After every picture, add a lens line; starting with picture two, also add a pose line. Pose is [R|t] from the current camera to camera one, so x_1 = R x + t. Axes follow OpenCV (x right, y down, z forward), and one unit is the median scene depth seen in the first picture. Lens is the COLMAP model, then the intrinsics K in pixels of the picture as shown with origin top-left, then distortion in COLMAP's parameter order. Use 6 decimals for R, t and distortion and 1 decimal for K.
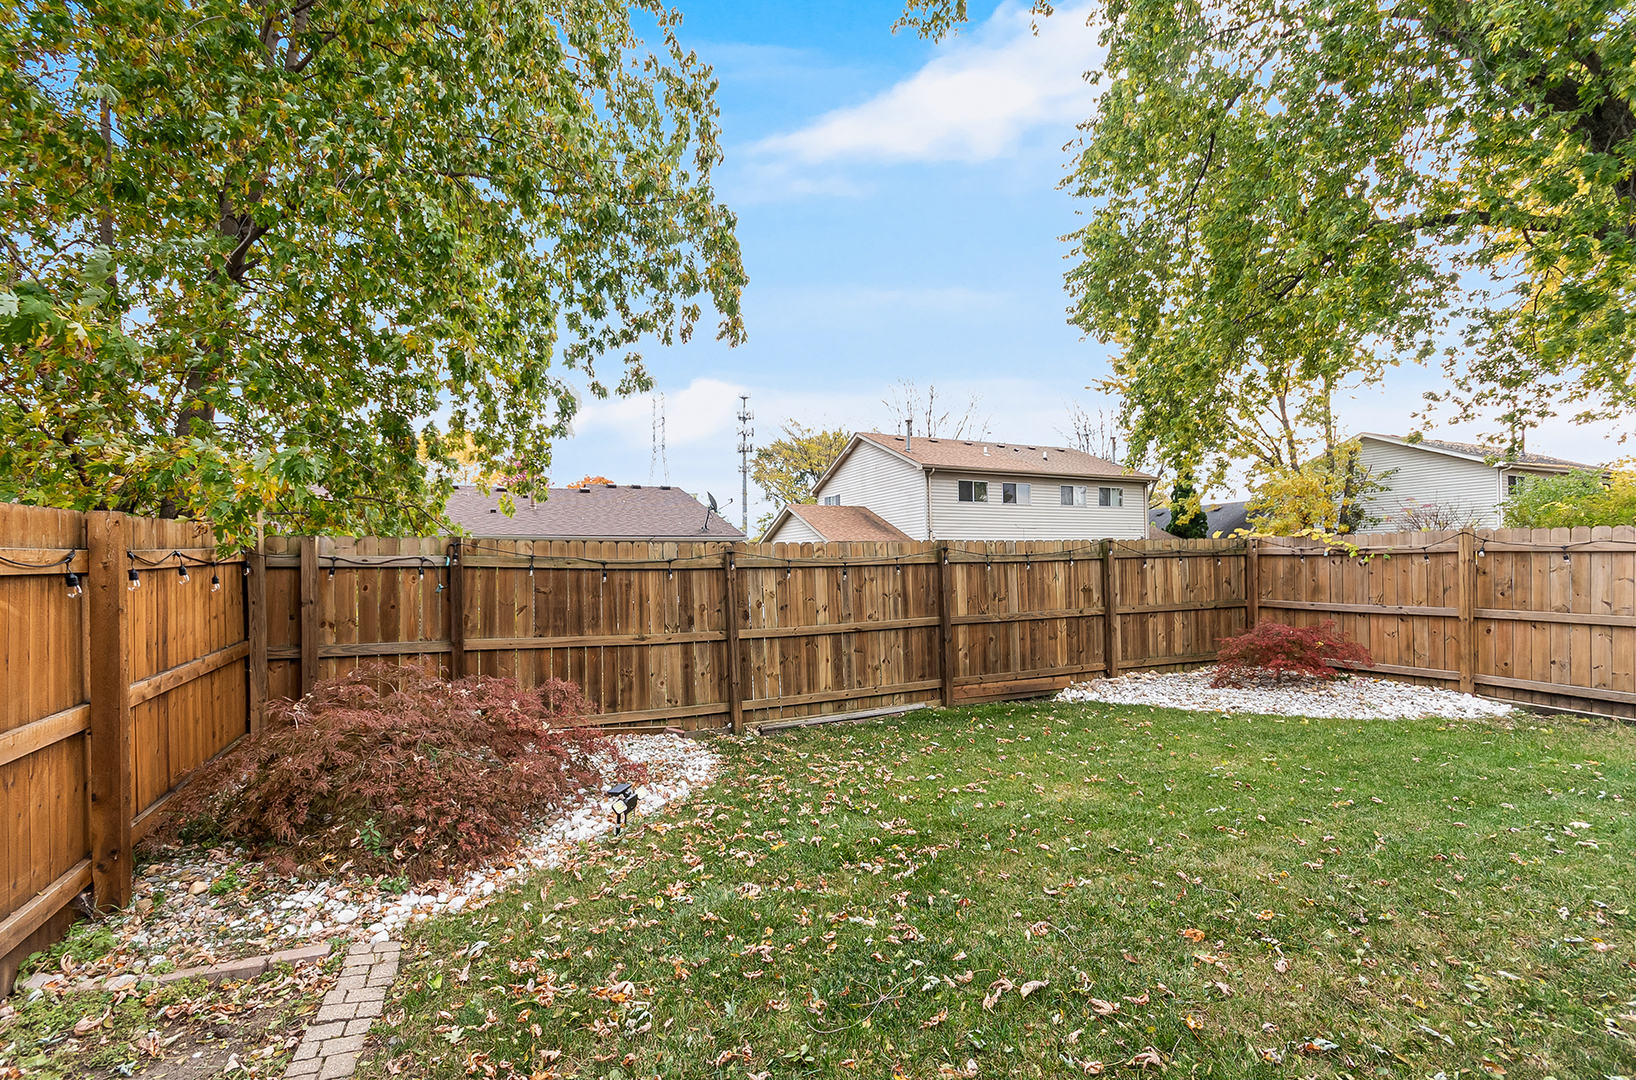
lens RADIAL K [[717.2, 0, 820.4], [0, 717.2, 545.6], [0, 0, 1]] dist [-0.000626, 0.000046]
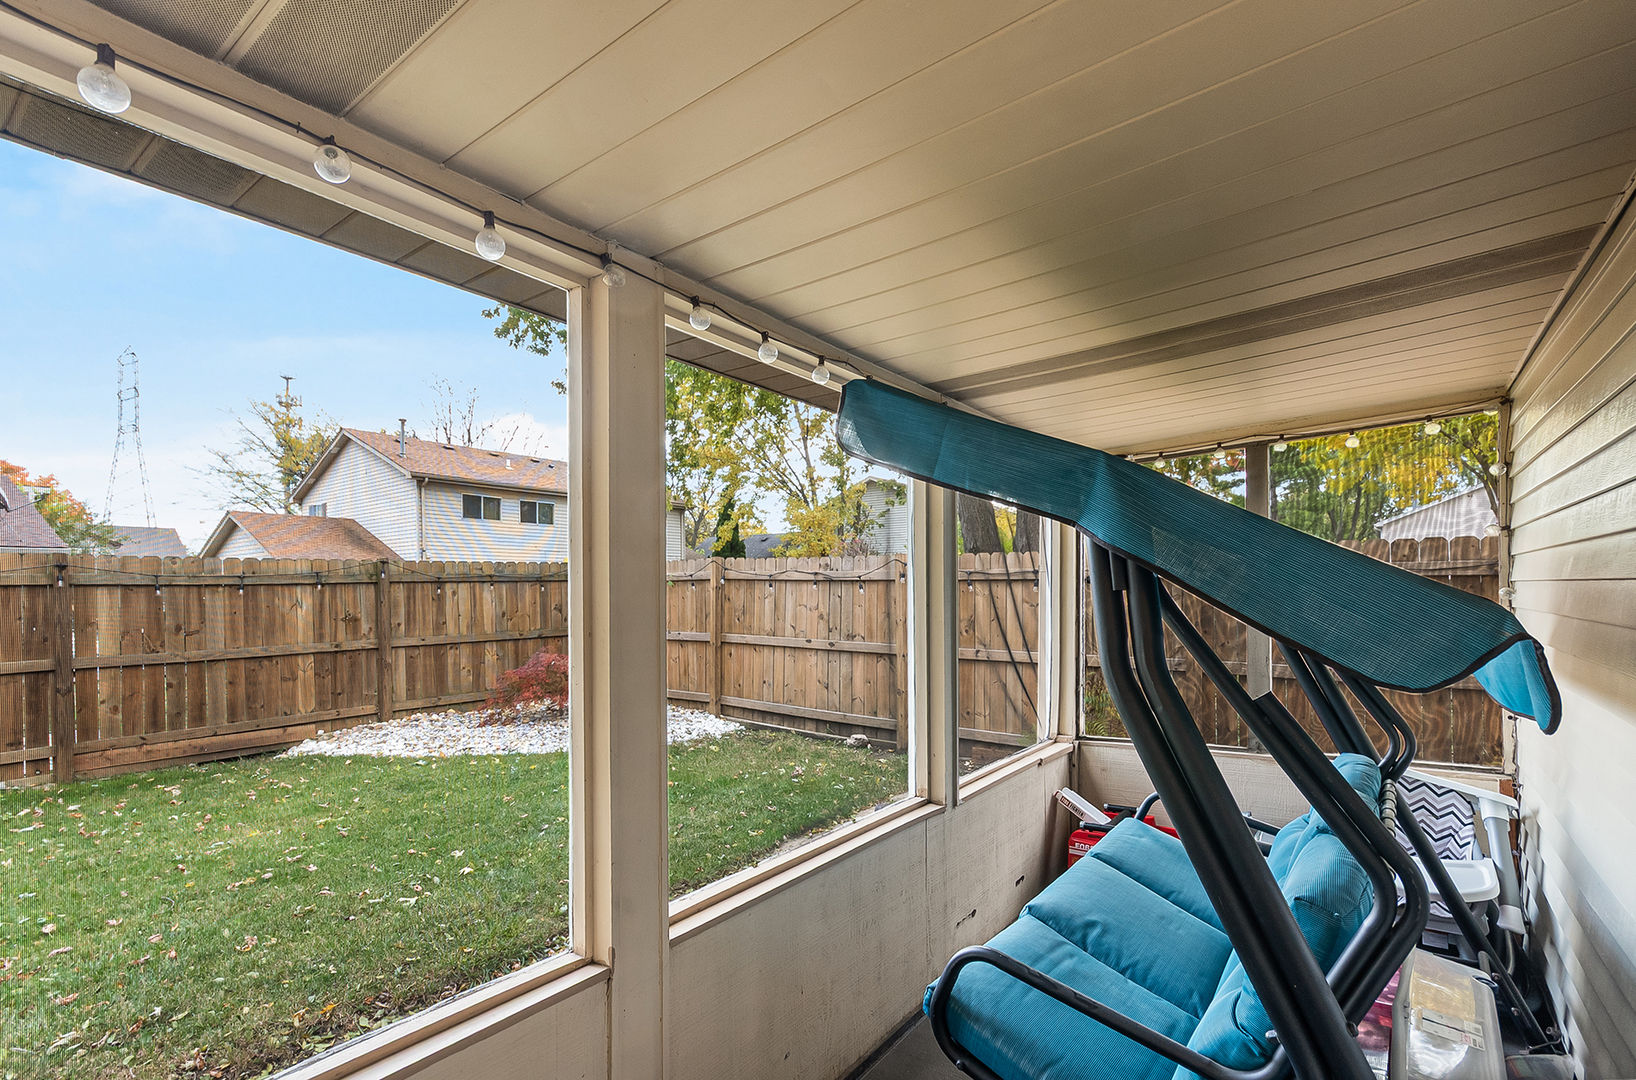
lens RADIAL K [[740.0, 0, 817.2], [0, 740.0, 591.8], [0, 0, 1]] dist [0.000923, 0.000175]
pose [[0.887290, 0.005285, 0.461181, 0.453671], [-0.018092, 0.999564, 0.023353, -0.000816], [-0.460856, -0.029064, 0.886999, -0.017859]]
